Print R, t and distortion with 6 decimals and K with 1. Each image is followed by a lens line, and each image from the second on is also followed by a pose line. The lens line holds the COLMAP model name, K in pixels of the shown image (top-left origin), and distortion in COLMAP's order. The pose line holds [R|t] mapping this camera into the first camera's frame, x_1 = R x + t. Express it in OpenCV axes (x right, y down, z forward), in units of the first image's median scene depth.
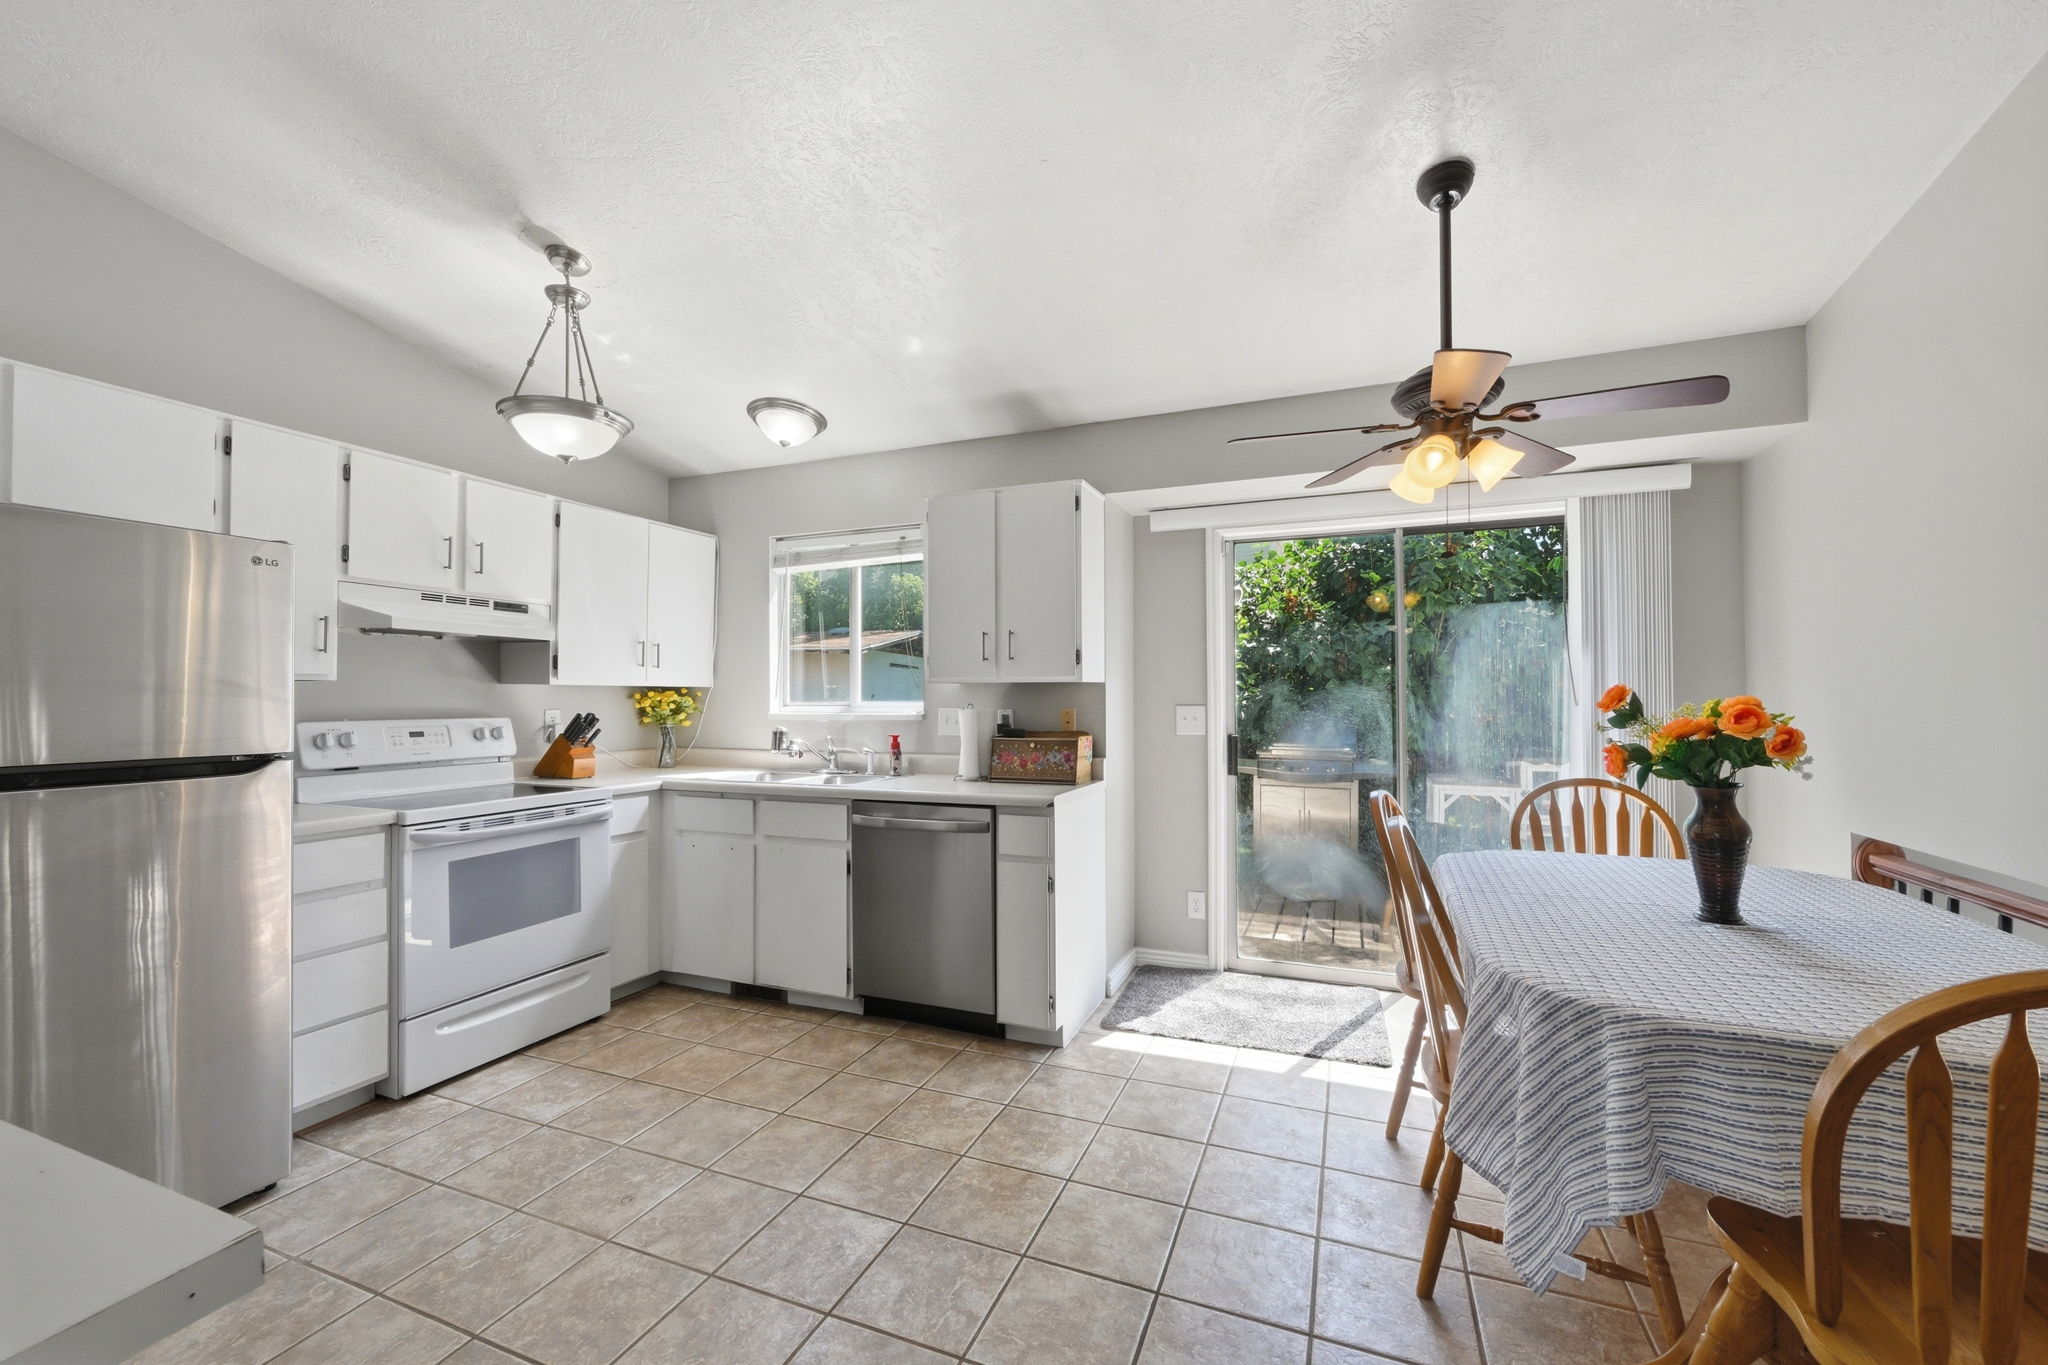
lens RADIAL K [[809.2, 0, 1027.6], [0, 809.2, 685.9], [0, 0, 1]] dist [0.000893, 0.000076]
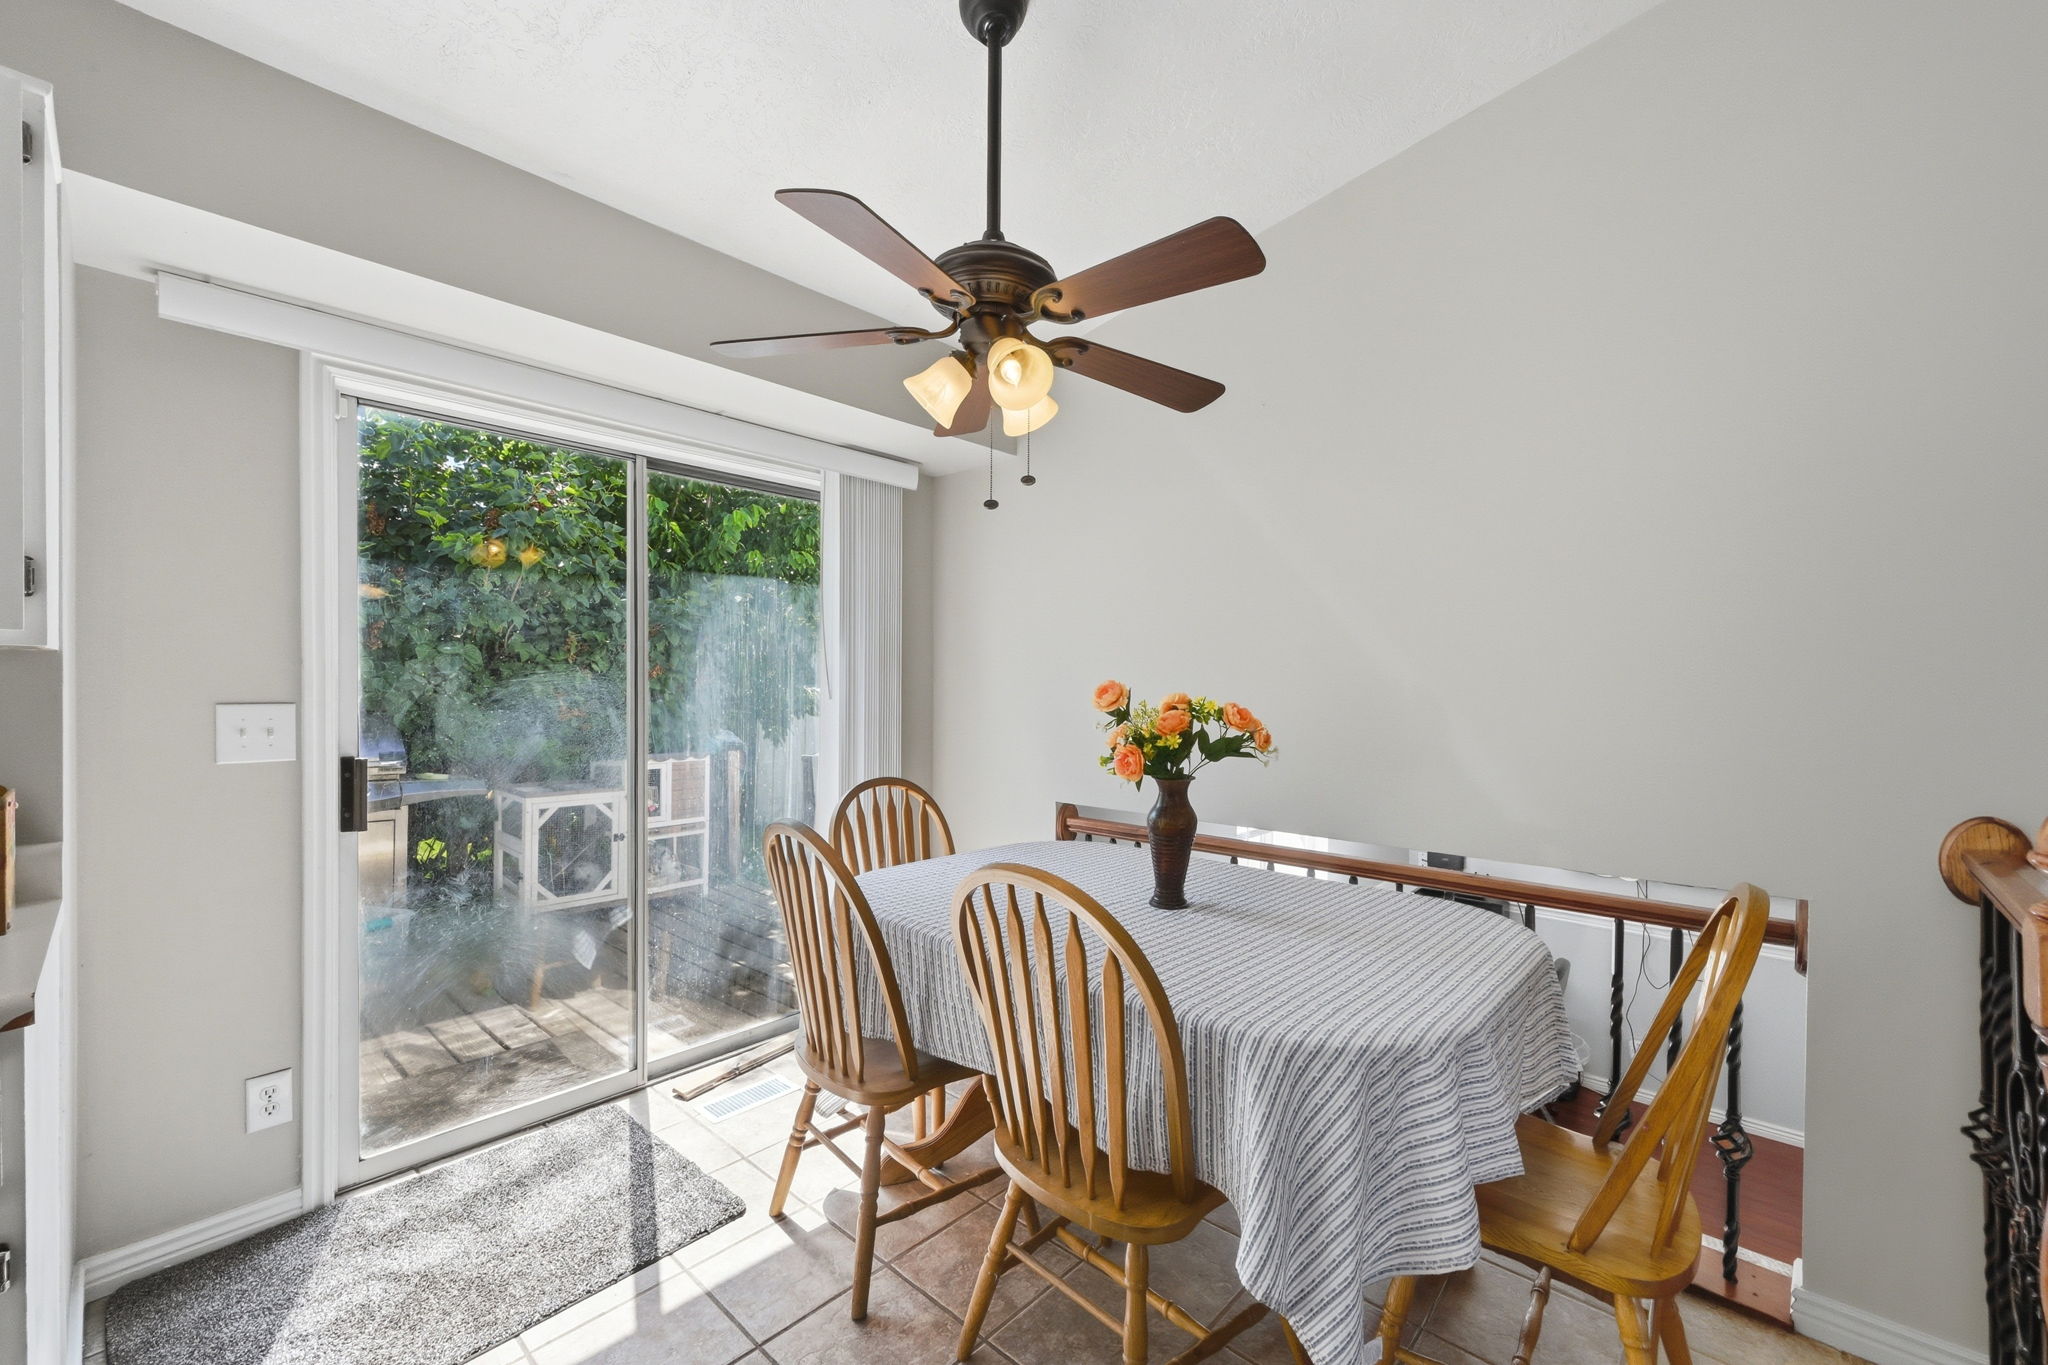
lens RADIAL K [[831.7, 0, 1029.8], [0, 831.7, 690.6], [0, 0, 1]] dist [0.000576, 0.000147]
pose [[0.352822, -0.001609, 0.935689, -0.127932], [-0.019297, 0.999773, 0.008996, 0.003281], [-0.935491, -0.021230, 0.352711, 0.453618]]
